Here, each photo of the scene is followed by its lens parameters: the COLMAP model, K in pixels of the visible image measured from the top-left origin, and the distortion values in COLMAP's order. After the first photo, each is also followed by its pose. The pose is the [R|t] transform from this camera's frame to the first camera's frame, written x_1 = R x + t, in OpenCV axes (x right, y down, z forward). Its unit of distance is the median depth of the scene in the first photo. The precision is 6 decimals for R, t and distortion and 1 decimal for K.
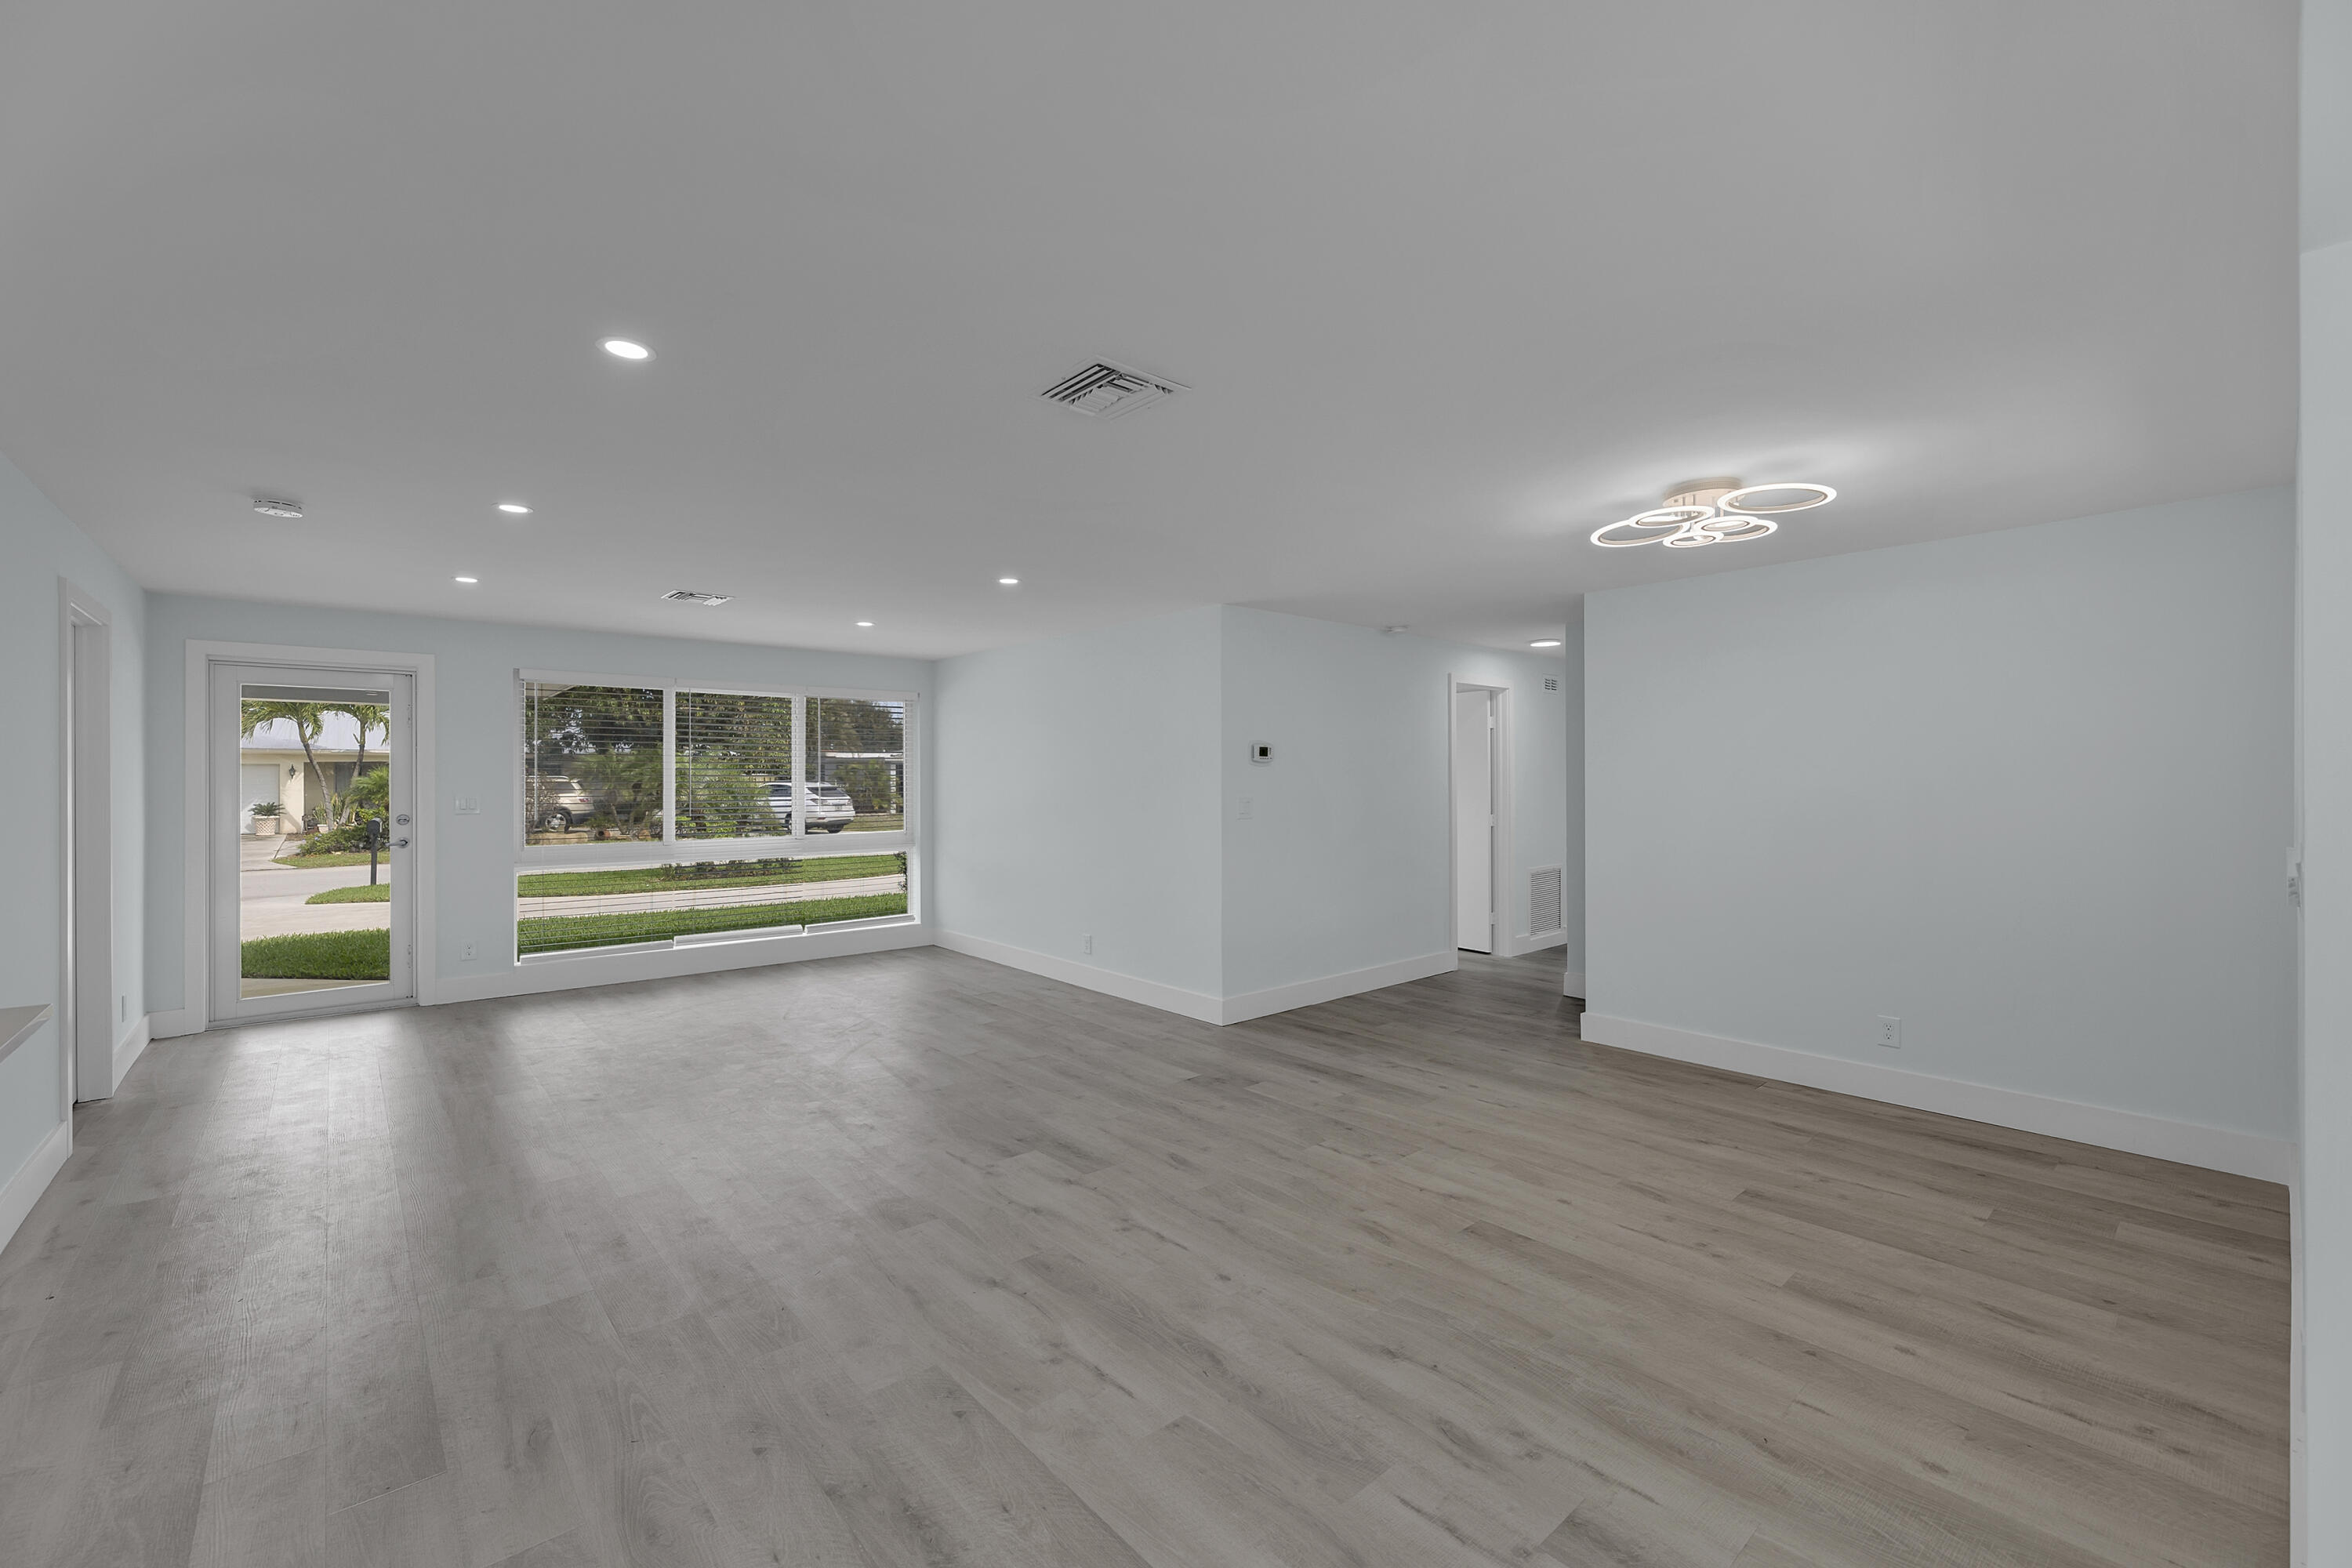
lens RADIAL K [[968.3, 0, 1174.9], [0, 968.3, 779.0], [0, 0, 1]] dist [-0.001557, 0.000107]
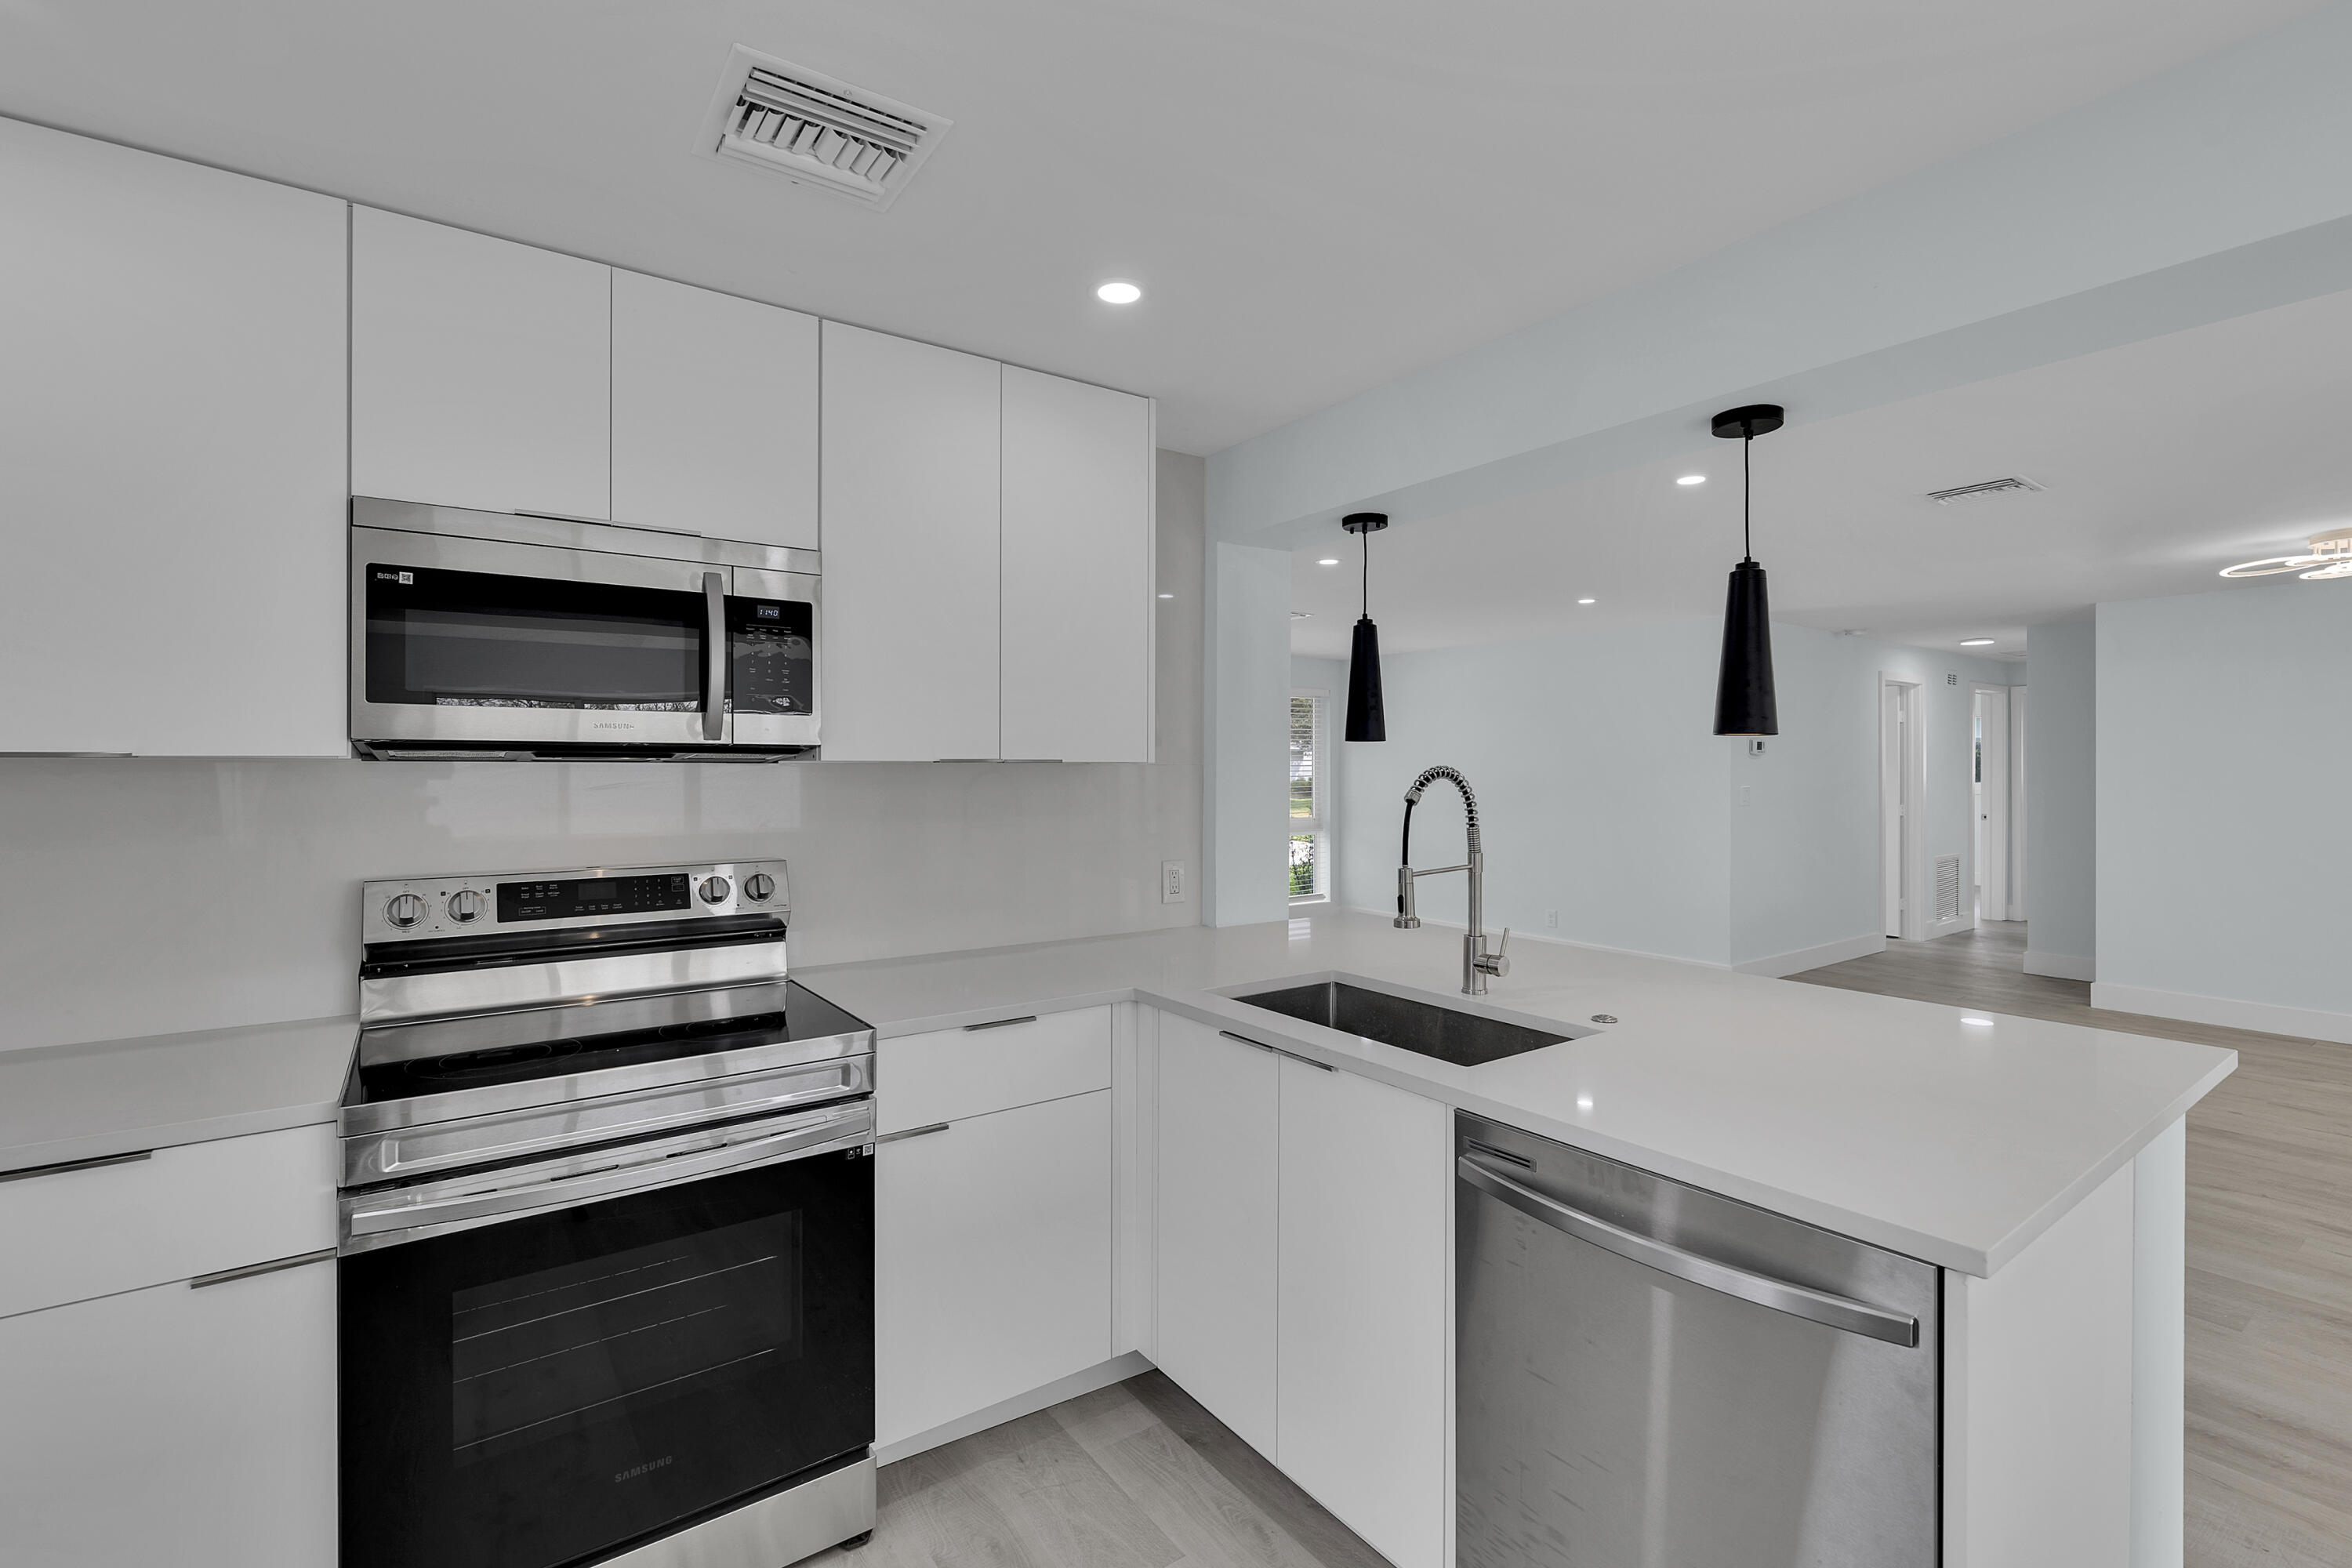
lens RADIAL K [[1037.8, 0, 1166.1], [0, 1037.8, 770.1], [0, 0, 1]] dist [0.000361, 0.000072]
pose [[0.994829, 0.002341, -0.101533, -0.626163], [-0.002126, 0.999995, 0.002225, -0.002352], [0.101537, -0.001998, 0.994830, -0.350097]]
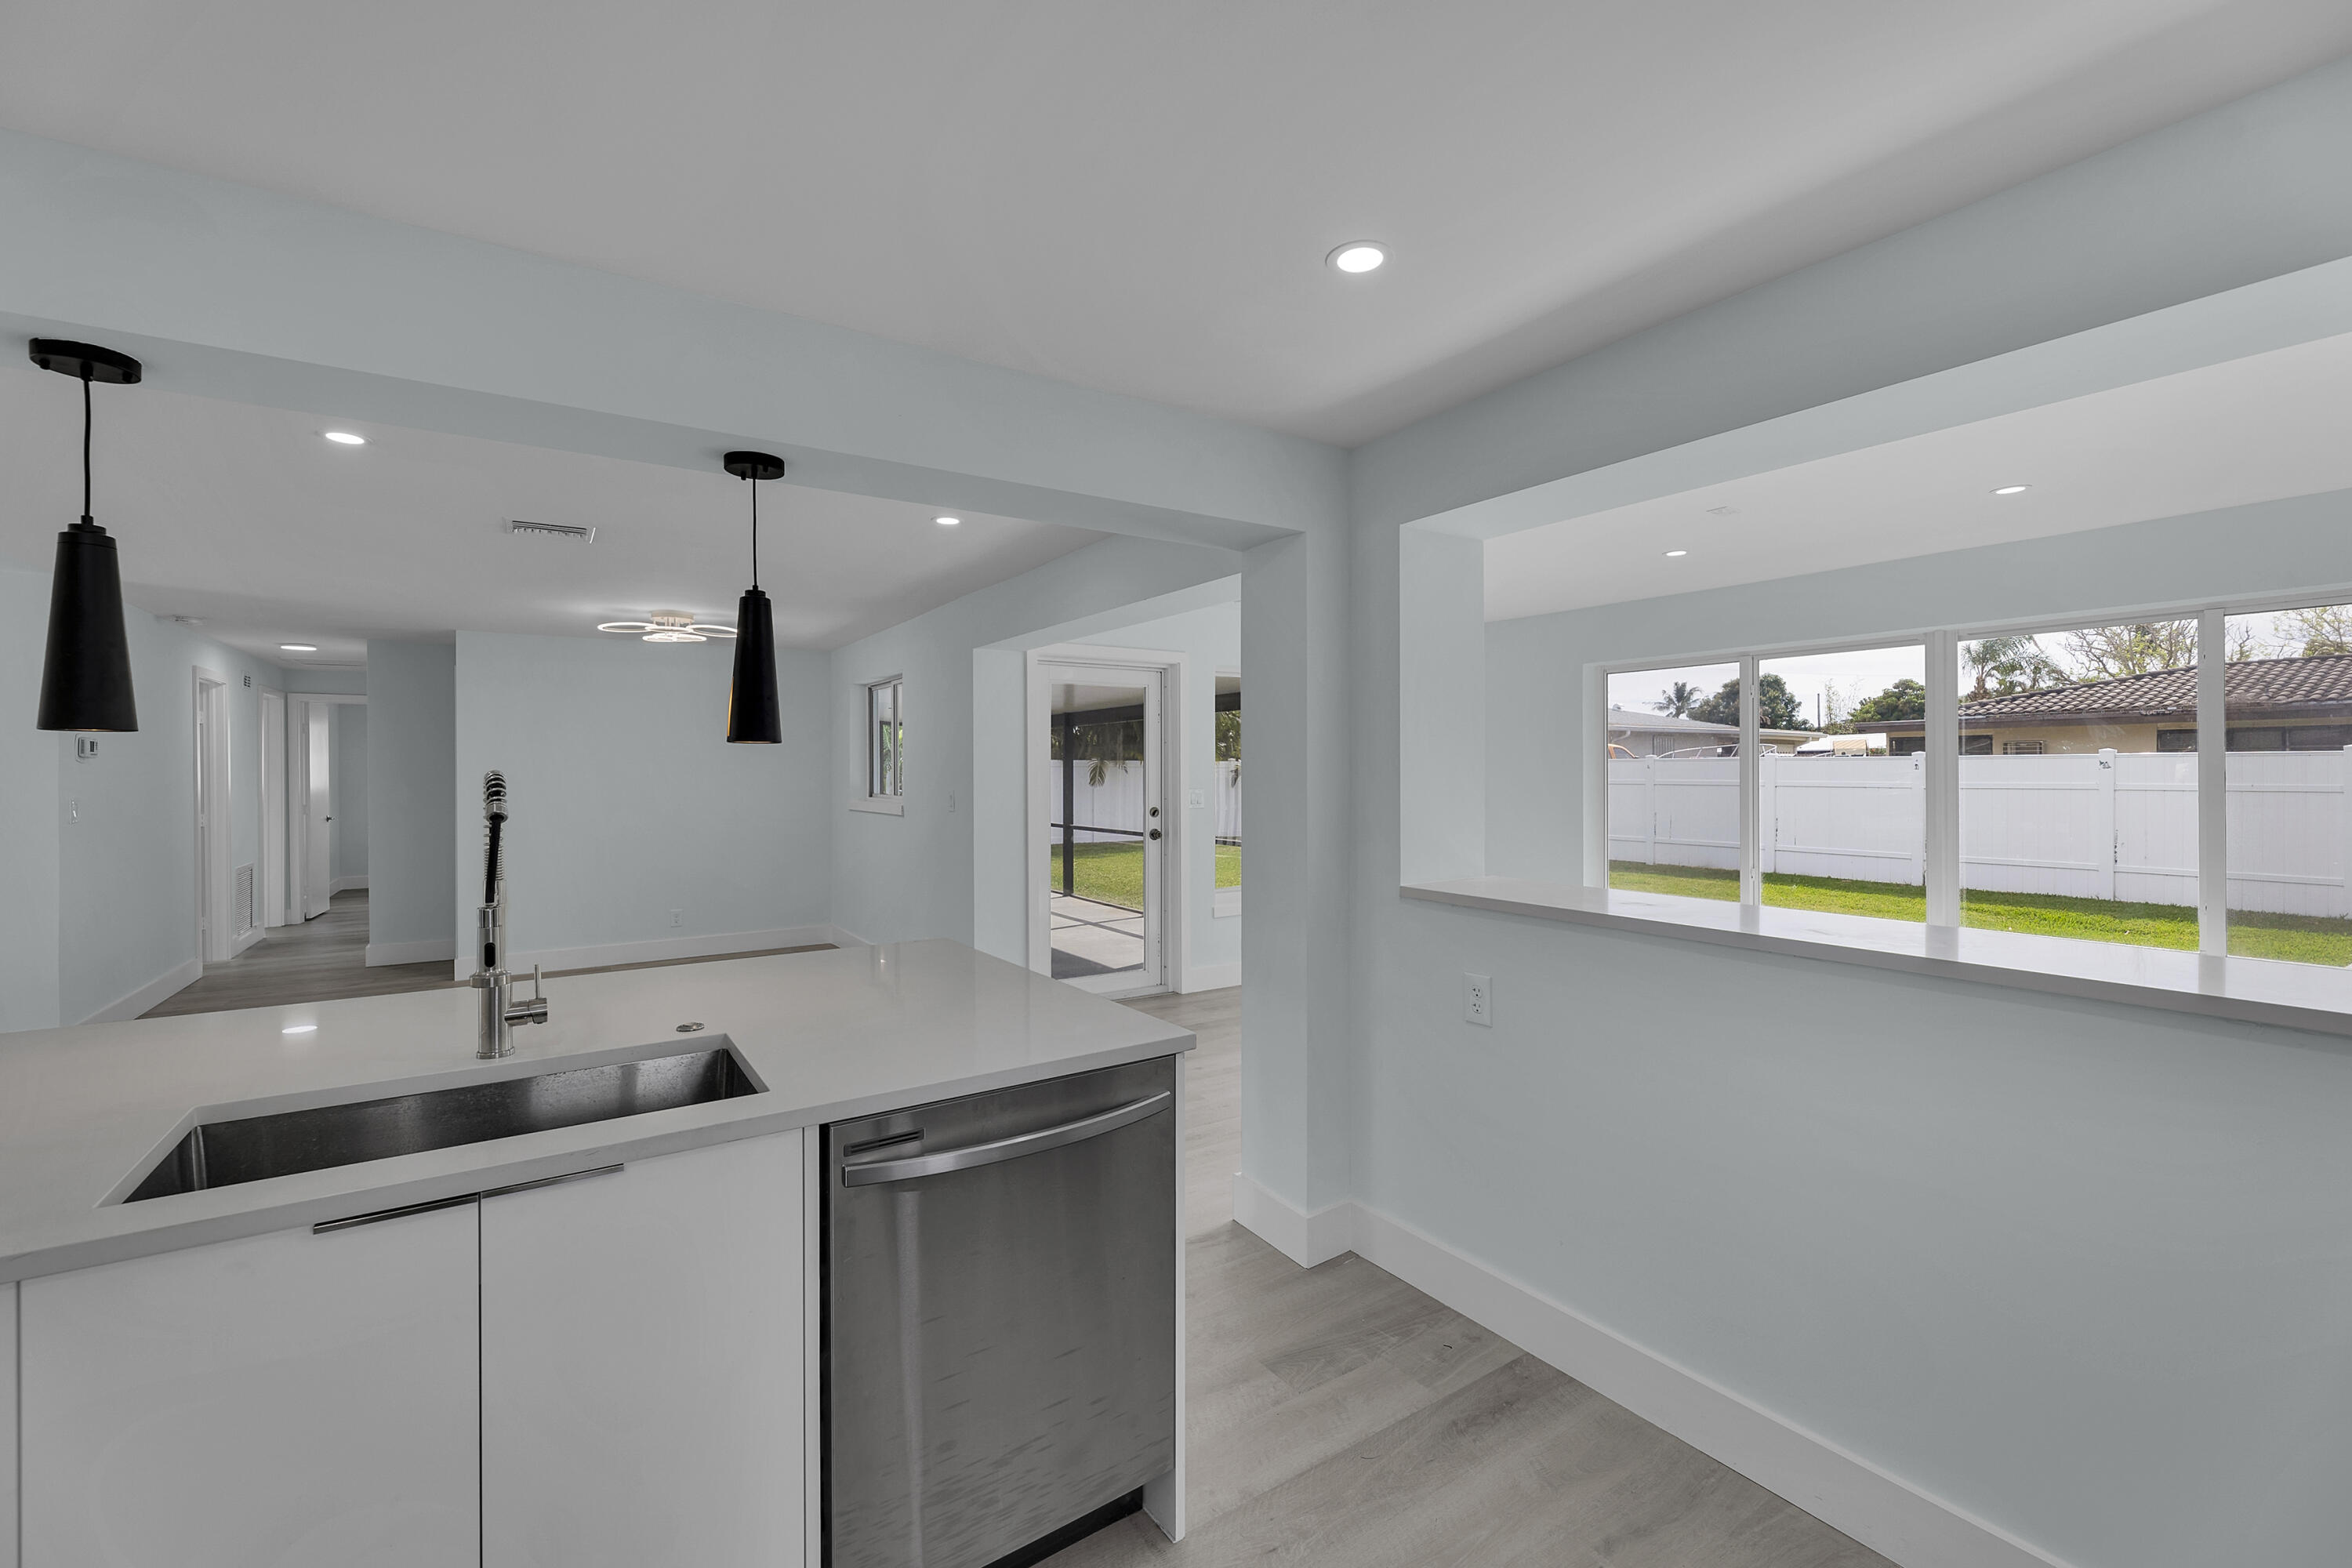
lens RADIAL K [[968.3, 0, 1174.9], [0, 968.3, 779.0], [0, 0, 1]] dist [-0.001557, 0.000107]
pose [[0.135445, -0.008922, 0.990745, -0.872333], [0.004801, 0.999954, 0.008349, -0.002003], [-0.990773, 0.003626, 0.135482, -0.137024]]
